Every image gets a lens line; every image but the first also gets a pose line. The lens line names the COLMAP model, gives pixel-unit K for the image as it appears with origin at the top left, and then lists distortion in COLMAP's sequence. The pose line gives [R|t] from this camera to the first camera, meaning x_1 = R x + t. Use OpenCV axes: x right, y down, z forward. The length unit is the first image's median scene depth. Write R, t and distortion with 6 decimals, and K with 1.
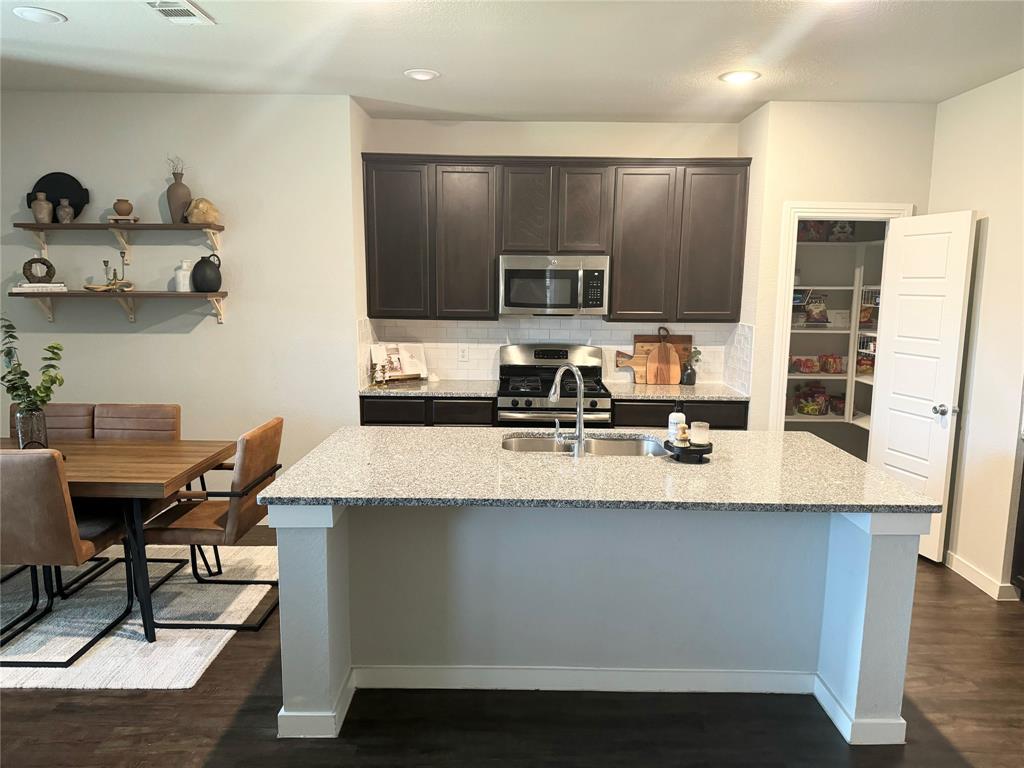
lens RADIAL K [[740.6, 0, 512.0], [0, 740.6, 384.0], [0, 0, 1]] dist [0.122753, -0.182083]
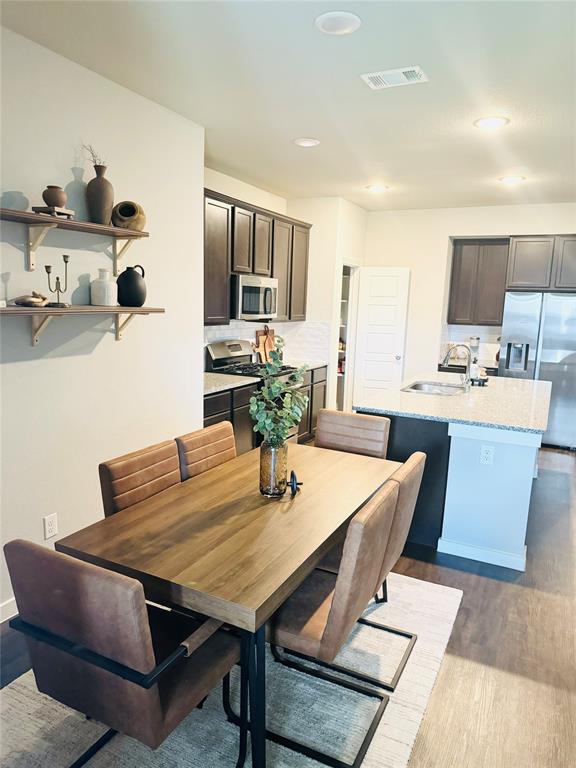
lens RADIAL K [[555.5, 0, 288.0], [0, 555.5, 384.0], [0, 0, 1]] dist [0.122753, -0.182083]
pose [[0.428118, -0.136040, 0.893425, -0.941936], [0.113695, 0.988858, 0.096090, -0.070817], [-0.896542, 0.060440, 0.438815, 0.528084]]
